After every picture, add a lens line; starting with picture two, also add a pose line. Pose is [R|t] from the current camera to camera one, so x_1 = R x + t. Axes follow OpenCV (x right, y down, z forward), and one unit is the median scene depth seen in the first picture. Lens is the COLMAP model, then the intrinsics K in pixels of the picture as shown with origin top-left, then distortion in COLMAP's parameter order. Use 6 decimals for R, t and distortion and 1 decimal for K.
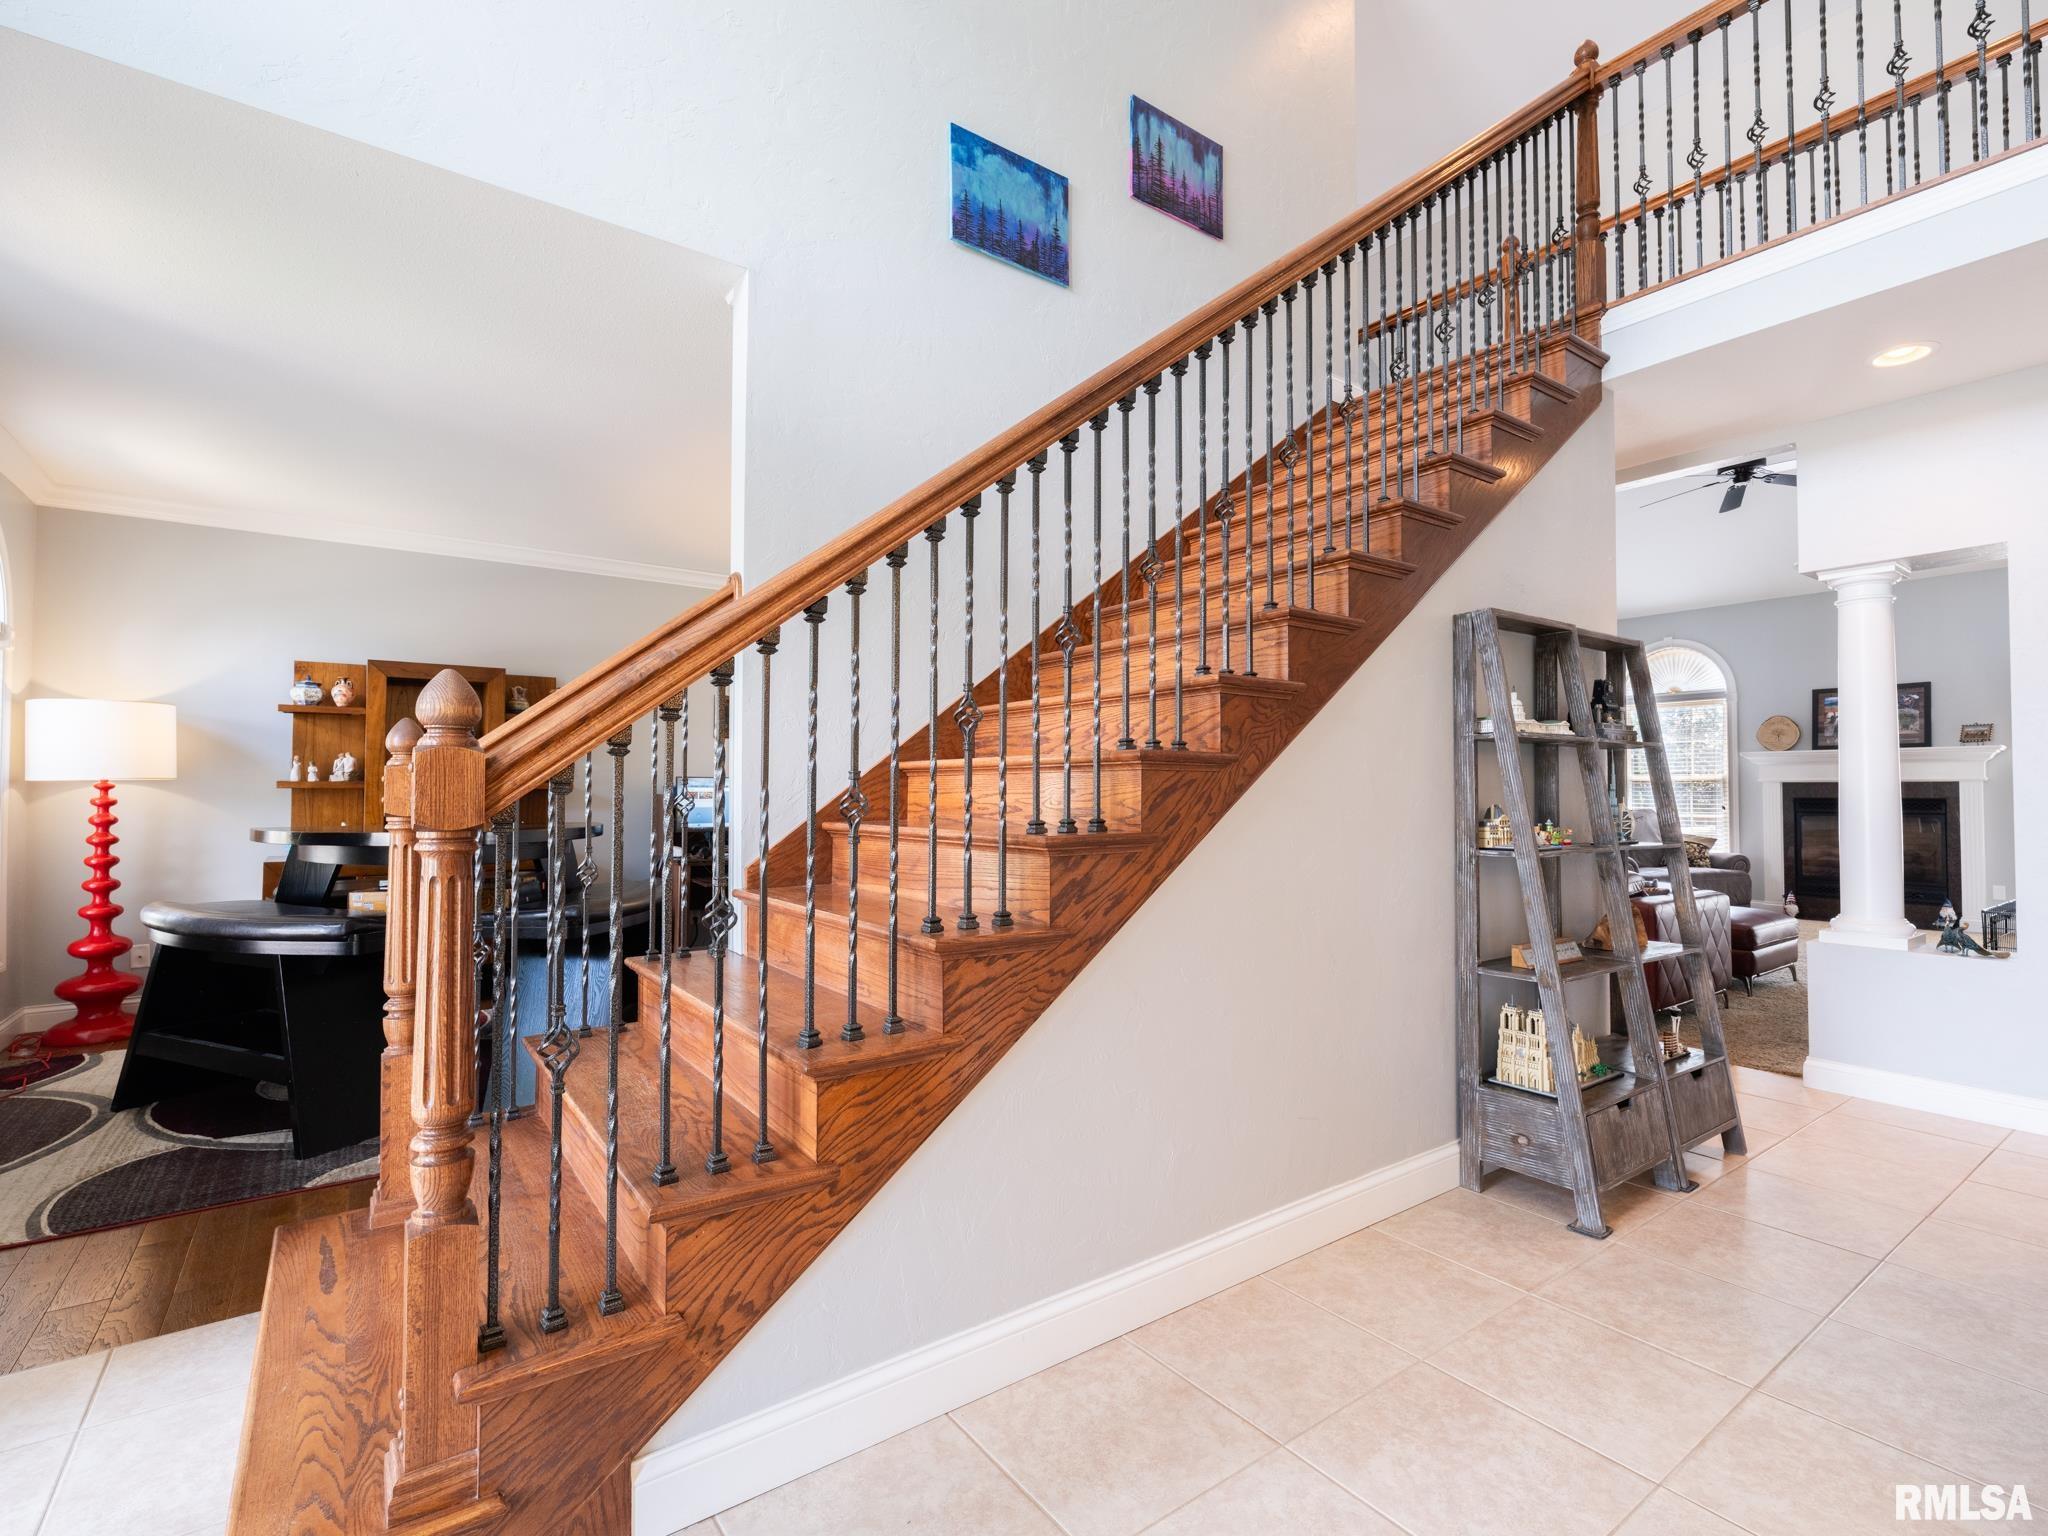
lens RADIAL K [[947.5, 0, 1020.0], [0, 947.5, 764.6], [0, 0, 1]] dist [-0.007152, 0.000164]
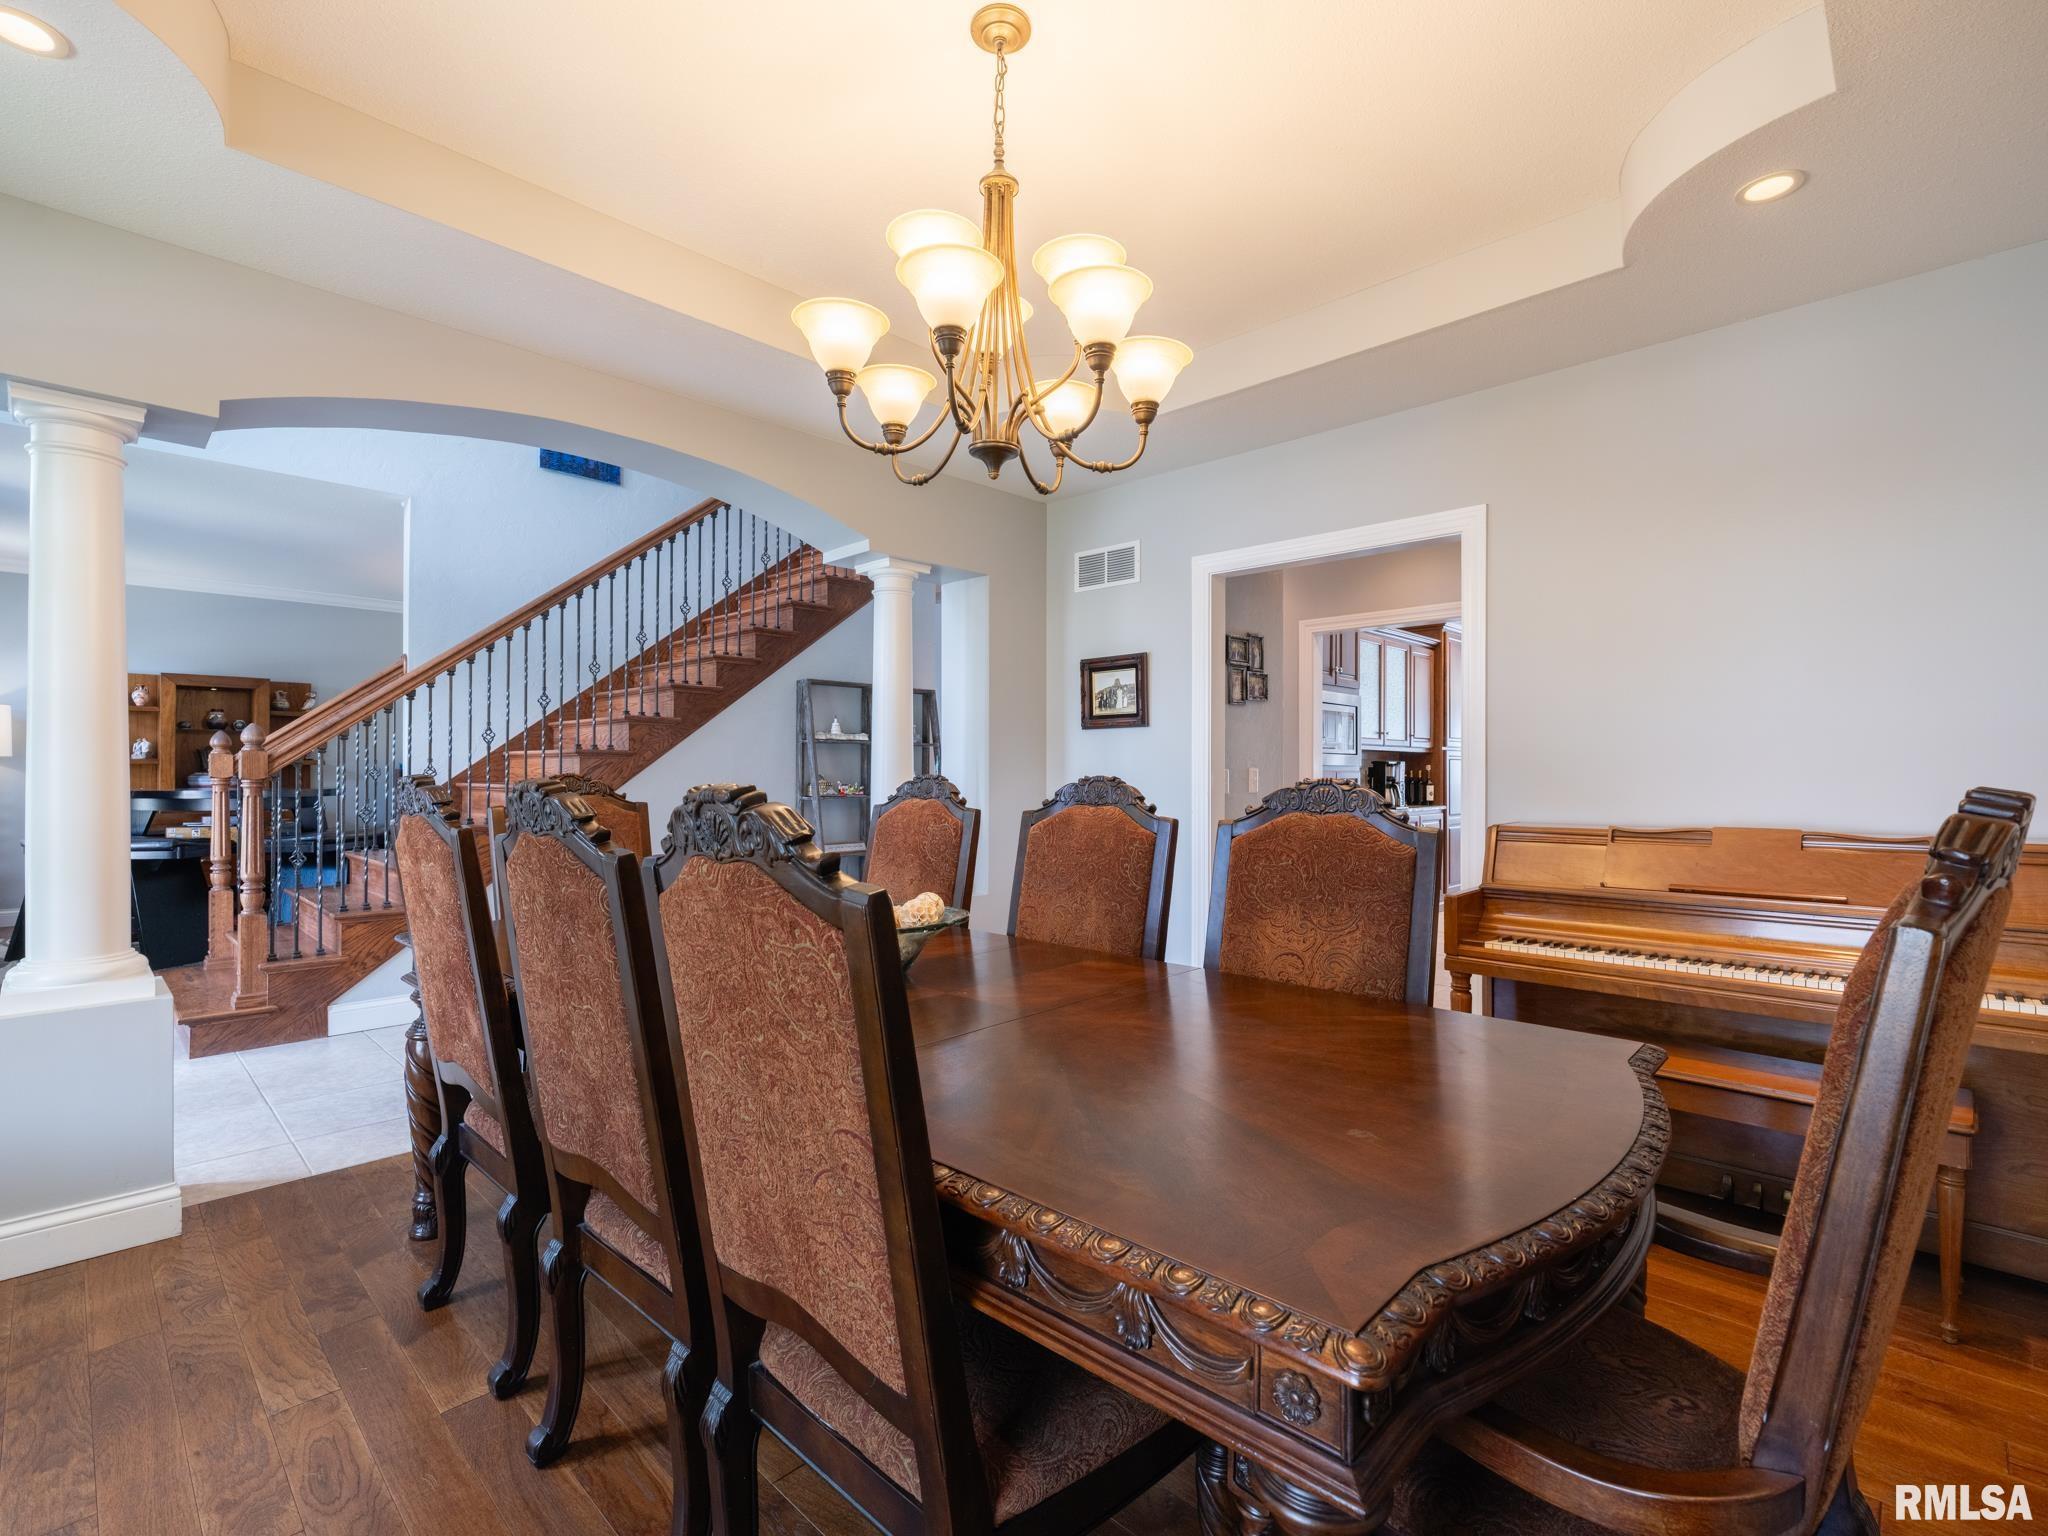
lens RADIAL K [[947.5, 0, 1020.0], [0, 947.5, 764.6], [0, 0, 1]] dist [-0.007152, 0.000164]
pose [[0.984345, 0.004099, 0.176207, 0.700016], [-0.008305, 0.999698, 0.023136, -0.036758], [-0.176059, -0.024237, 0.984081, -1.319997]]
